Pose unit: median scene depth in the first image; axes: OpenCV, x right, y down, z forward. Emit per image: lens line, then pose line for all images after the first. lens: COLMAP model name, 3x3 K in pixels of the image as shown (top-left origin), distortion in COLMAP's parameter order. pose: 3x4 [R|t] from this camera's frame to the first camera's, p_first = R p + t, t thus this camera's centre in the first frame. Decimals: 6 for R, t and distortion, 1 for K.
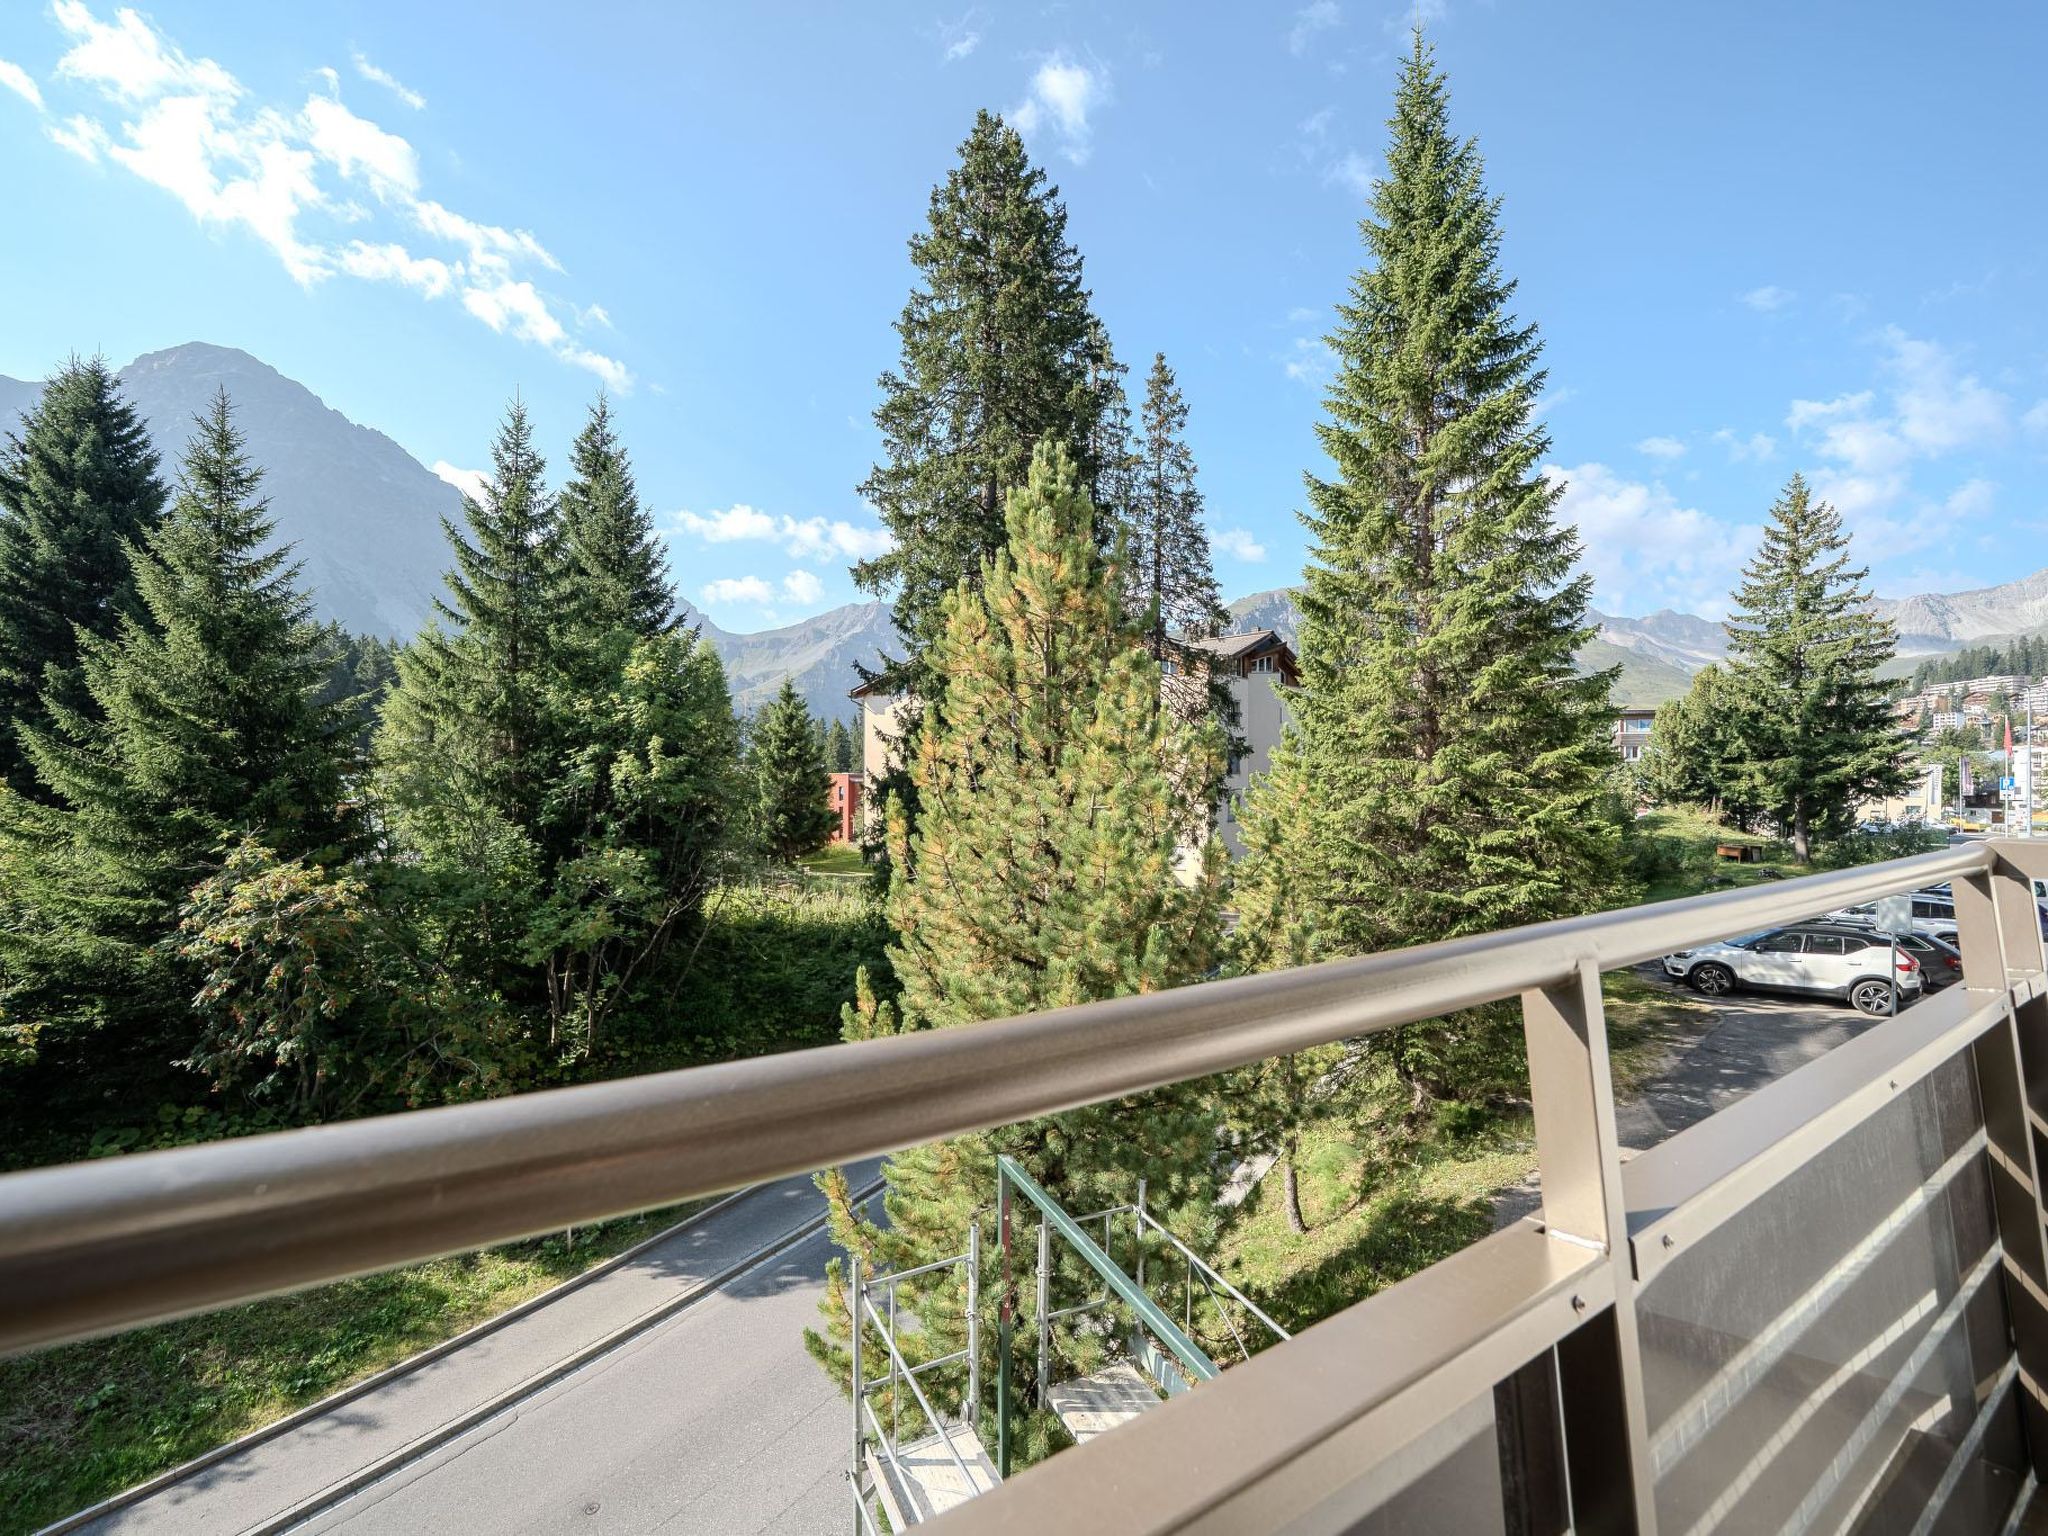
lens RADIAL K [[840.4, 0, 979.1], [0, 840.4, 760.7], [0, 0, 1]] dist [-0.012885, -0.000160]
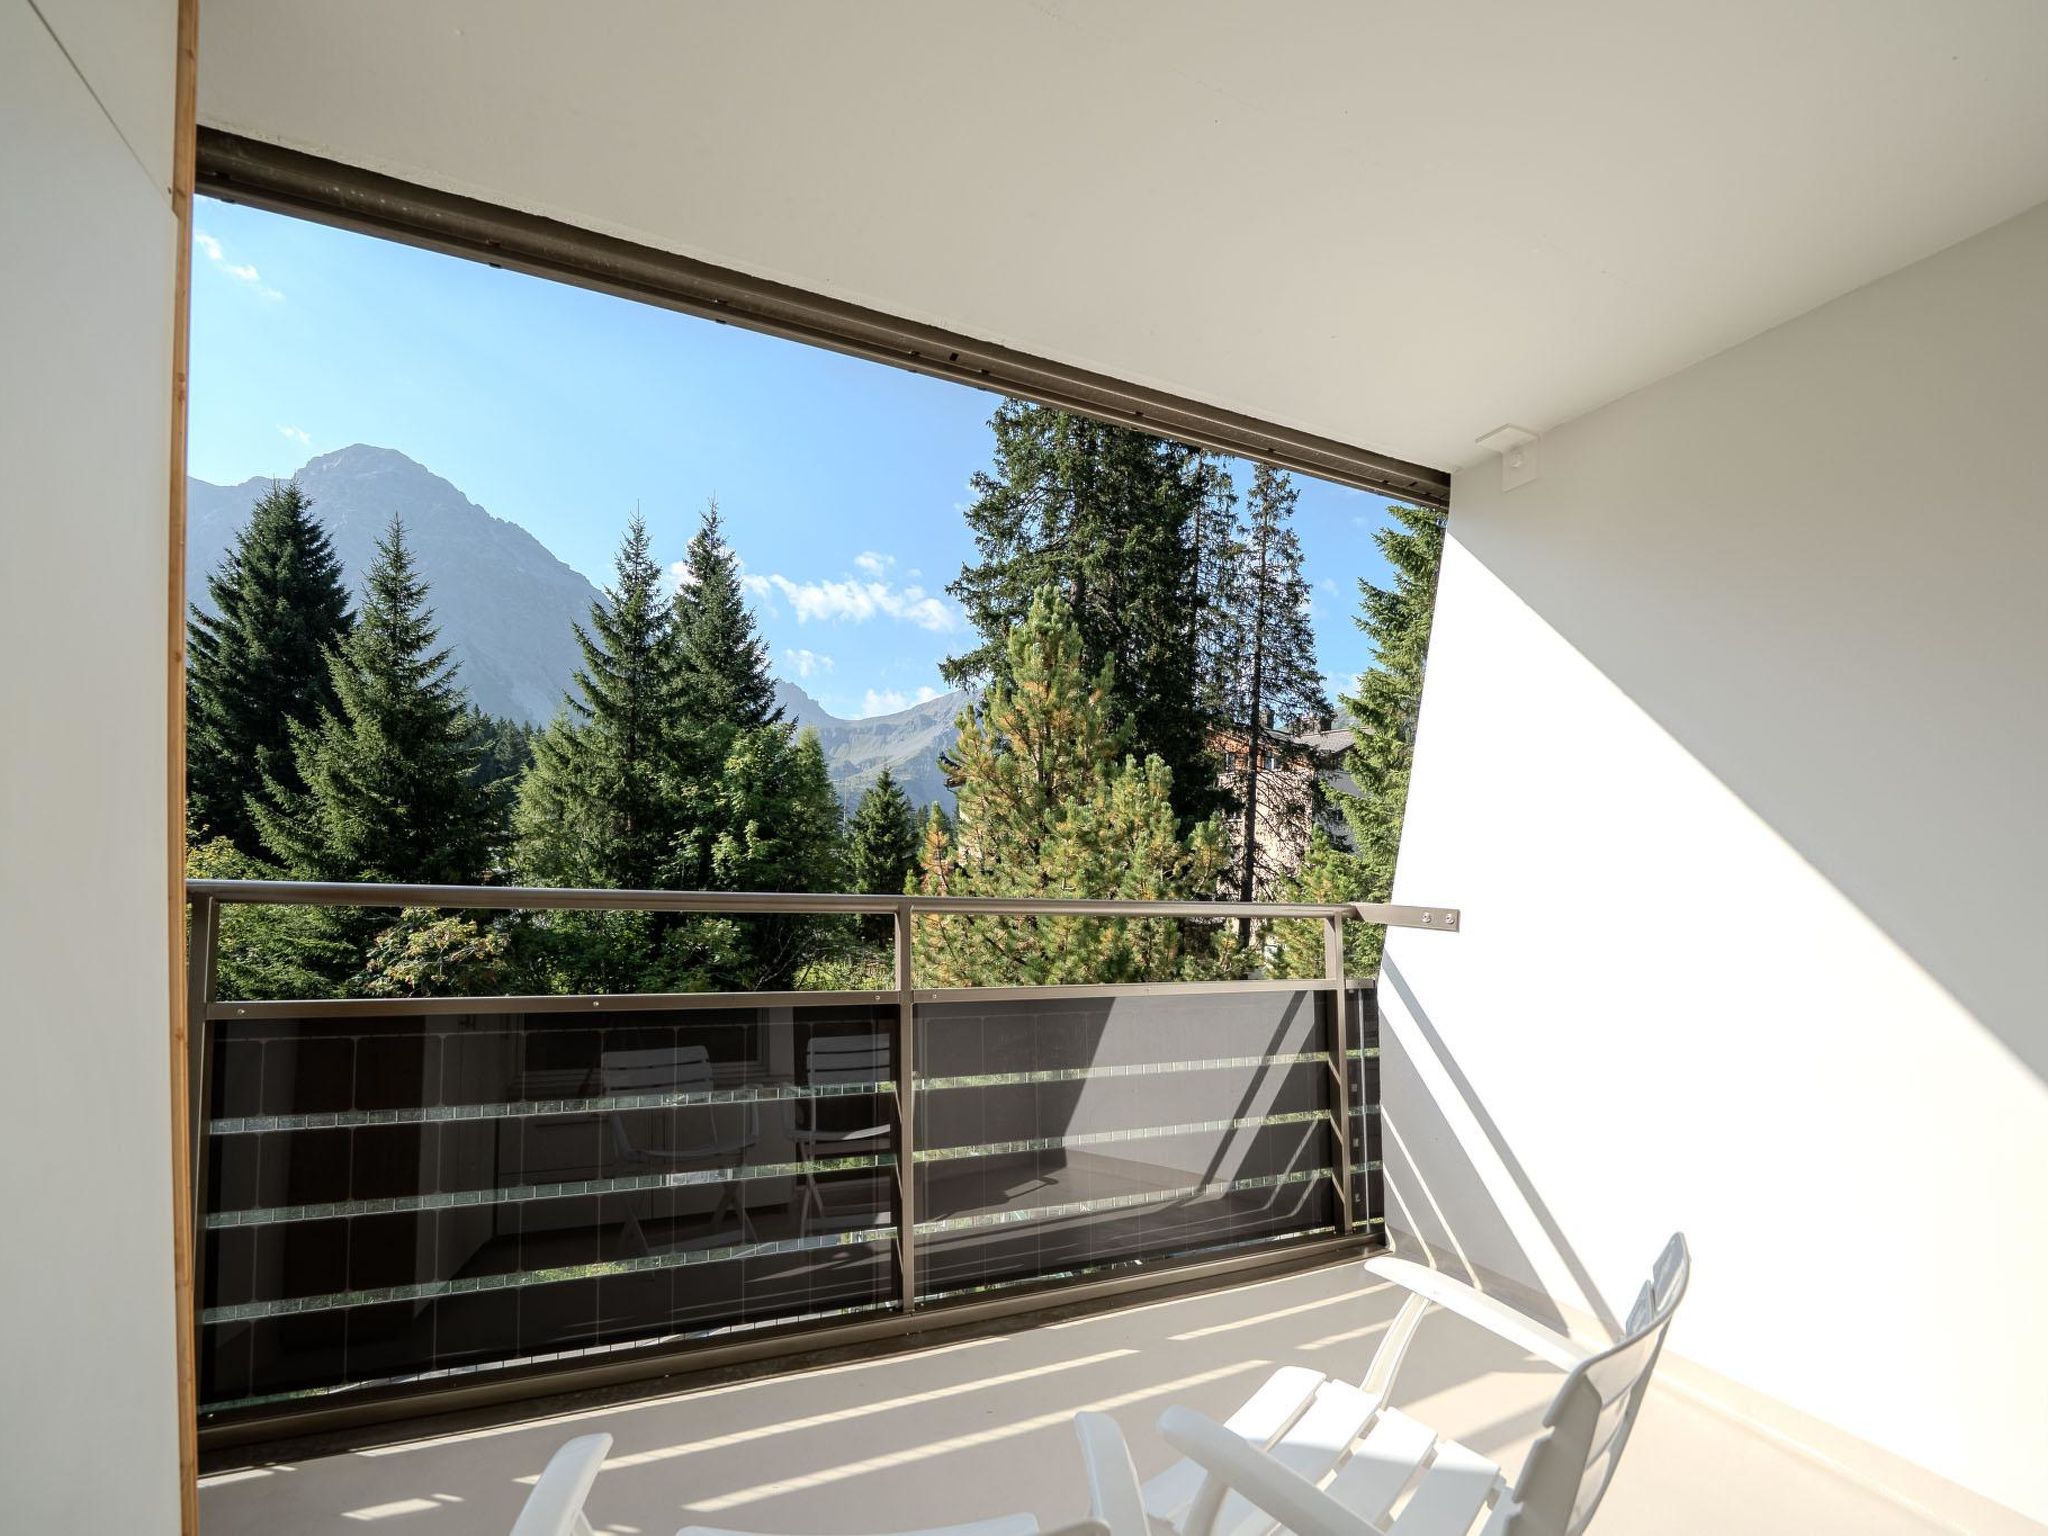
lens RADIAL K [[857.5, 0, 984.5], [0, 857.5, 879.5], [0, 0, 1]] dist [0.009094, -0.015394]
pose [[0.992284, 0.033523, -0.119371, 0.059092], [-0.029584, 0.998963, 0.034621, 0.000495], [0.120408, -0.030822, 0.992246, -0.094706]]
